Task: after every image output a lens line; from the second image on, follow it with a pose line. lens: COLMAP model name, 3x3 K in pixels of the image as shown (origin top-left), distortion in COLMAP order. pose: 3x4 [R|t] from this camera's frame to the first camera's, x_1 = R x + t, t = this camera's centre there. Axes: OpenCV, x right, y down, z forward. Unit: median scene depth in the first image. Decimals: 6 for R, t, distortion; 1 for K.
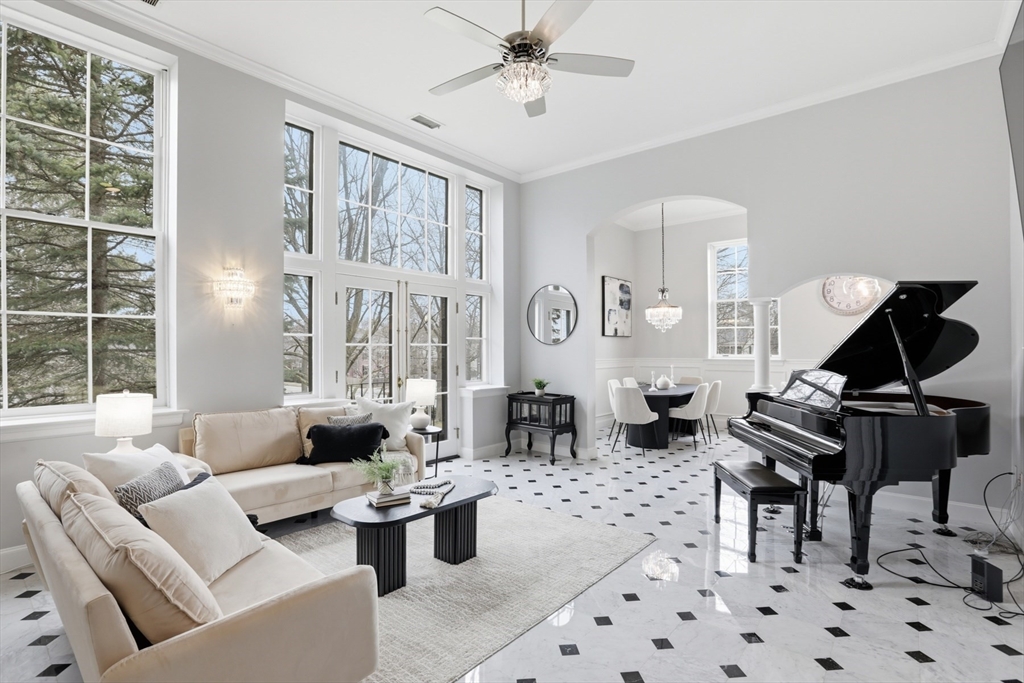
lens RADIAL K [[489.6, 0, 513.5], [0, 489.6, 345.3], [0, 0, 1]] dist [-0.059011, 0.020796]
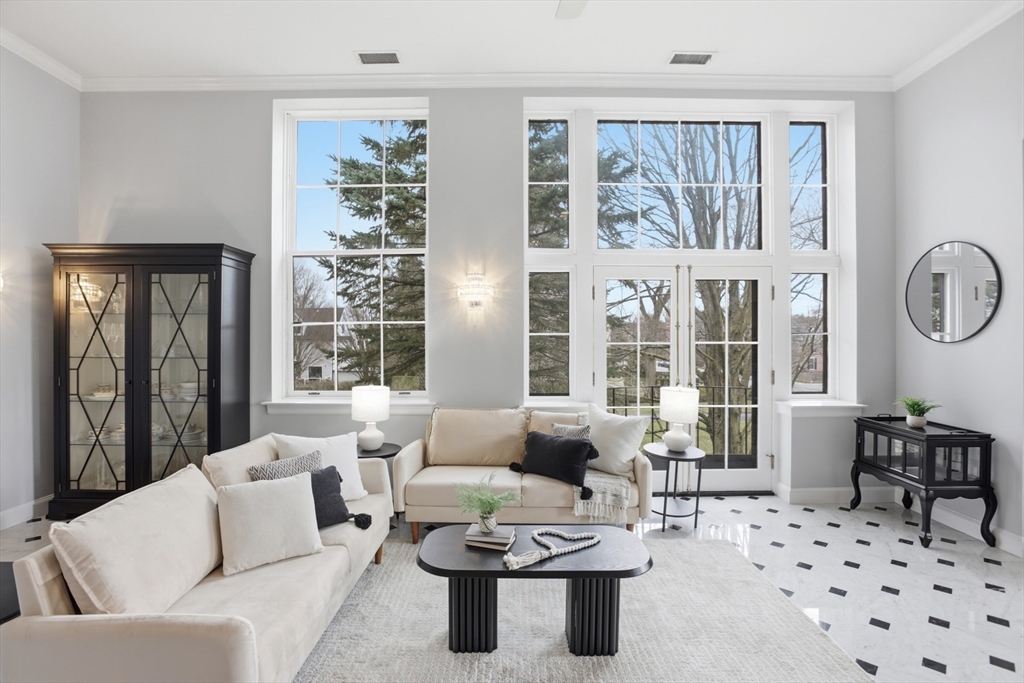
lens RADIAL K [[477.5, 0, 512.0], [0, 477.5, 341.5], [0, 0, 1]] dist [-0.058530, 0.022109]
pose [[0.640629, 0.001439, -0.767849, 0.187678], [0.005877, 0.999960, 0.006778, -0.010707], [0.767828, -0.008855, 0.640594, 0.257736]]
